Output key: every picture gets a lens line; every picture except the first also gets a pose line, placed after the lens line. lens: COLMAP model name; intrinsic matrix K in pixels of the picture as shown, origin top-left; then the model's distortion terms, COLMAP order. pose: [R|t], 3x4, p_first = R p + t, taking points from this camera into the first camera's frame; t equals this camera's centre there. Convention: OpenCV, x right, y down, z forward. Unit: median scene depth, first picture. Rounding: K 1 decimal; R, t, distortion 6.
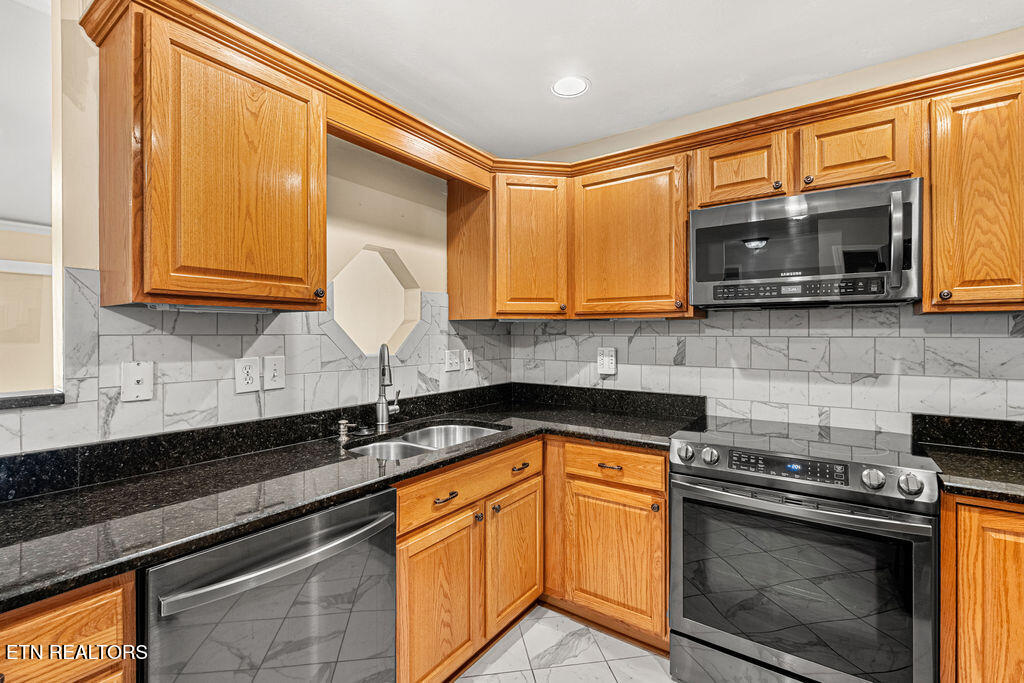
lens RADIAL K [[451.1, 0, 508.3], [0, 451.1, 335.2], [0, 0, 1]] dist [-0.000875, -0.000868]
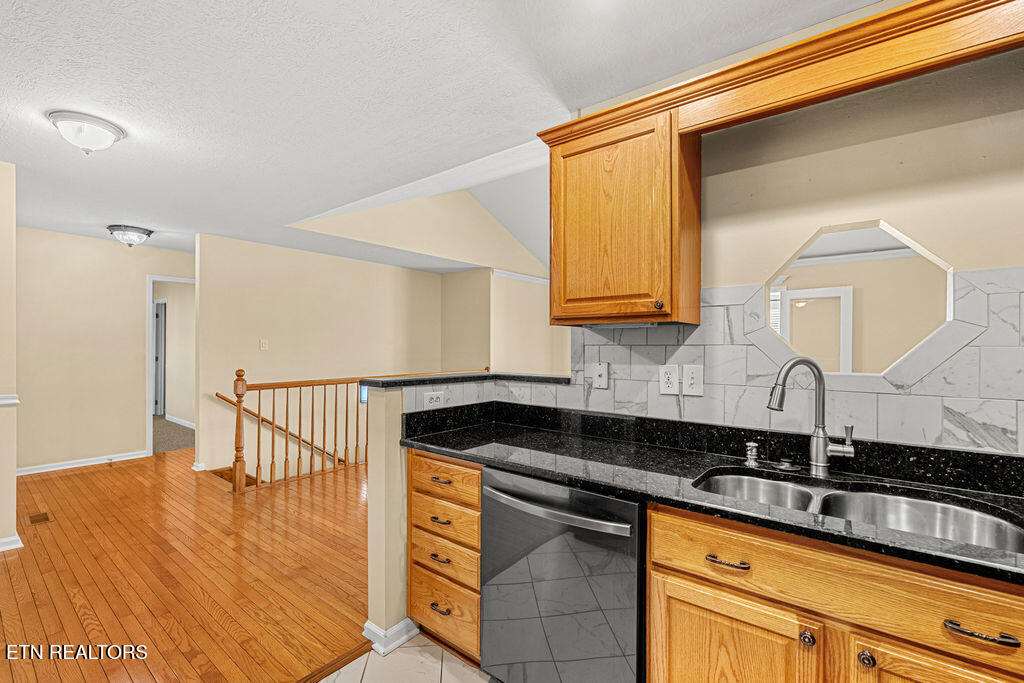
lens RADIAL K [[451.1, 0, 513.6], [0, 451.1, 348.2], [0, 0, 1]] dist [-0.000875, -0.000868]
pose [[-0.042255, 0.003836, -0.999099, 0.608240], [-0.005683, 0.999976, 0.004080, 0.004819], [0.999091, 0.005851, -0.042232, 0.660355]]
